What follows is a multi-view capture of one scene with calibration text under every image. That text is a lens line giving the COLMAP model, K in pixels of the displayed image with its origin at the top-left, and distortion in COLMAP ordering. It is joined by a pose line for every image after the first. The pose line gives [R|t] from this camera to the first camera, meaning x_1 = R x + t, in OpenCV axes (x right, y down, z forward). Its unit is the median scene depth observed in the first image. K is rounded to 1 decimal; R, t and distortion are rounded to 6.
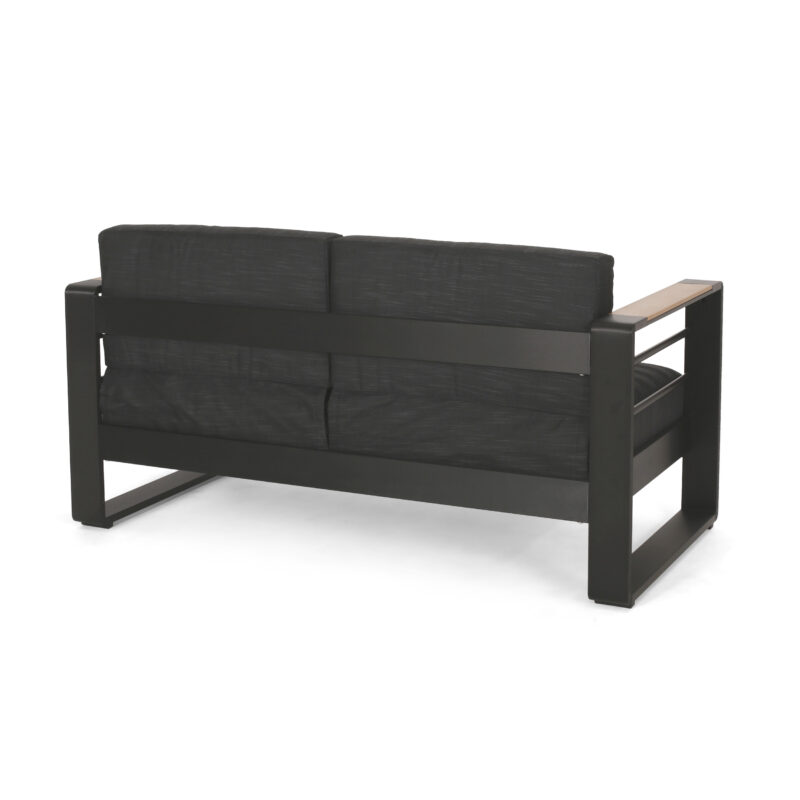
lens RADIAL K [[1691.7, 0, 400.0], [0, 1691.7, 400.0], [0, 0, 1]] dist [0.389457, 0.141290]
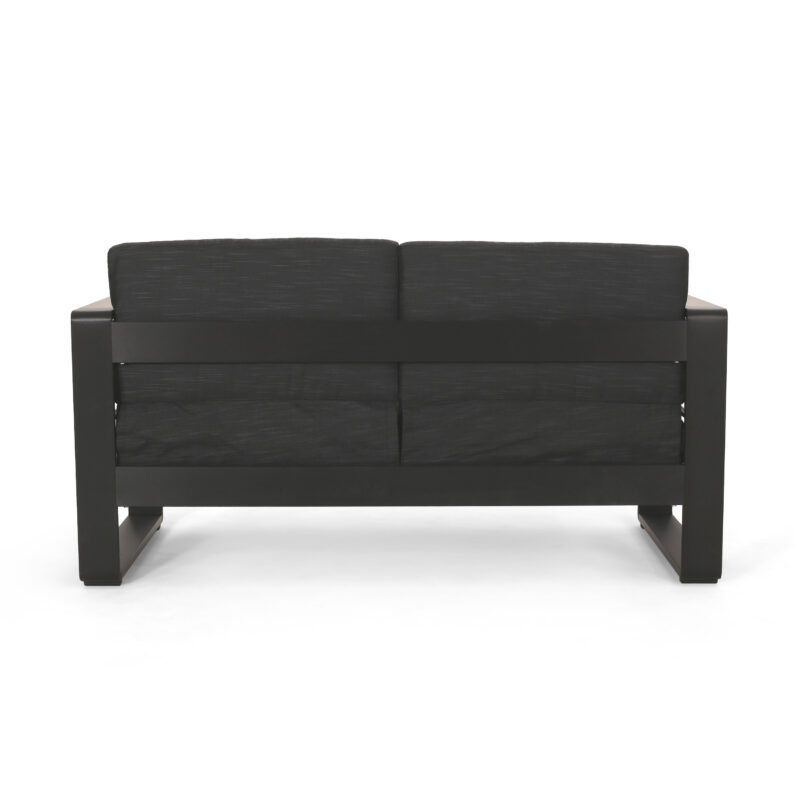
lens RADIAL K [[1691.7, 0, 400.0], [0, 1691.7, 400.0], [0, 0, 1]] dist [0.389457, 0.141290]
pose [[0.856929, -0.091021, 0.507334, -0.524325], [0.091527, 0.995513, 0.024009, -0.029905], [-0.507243, 0.025861, 0.861415, 0.180437]]
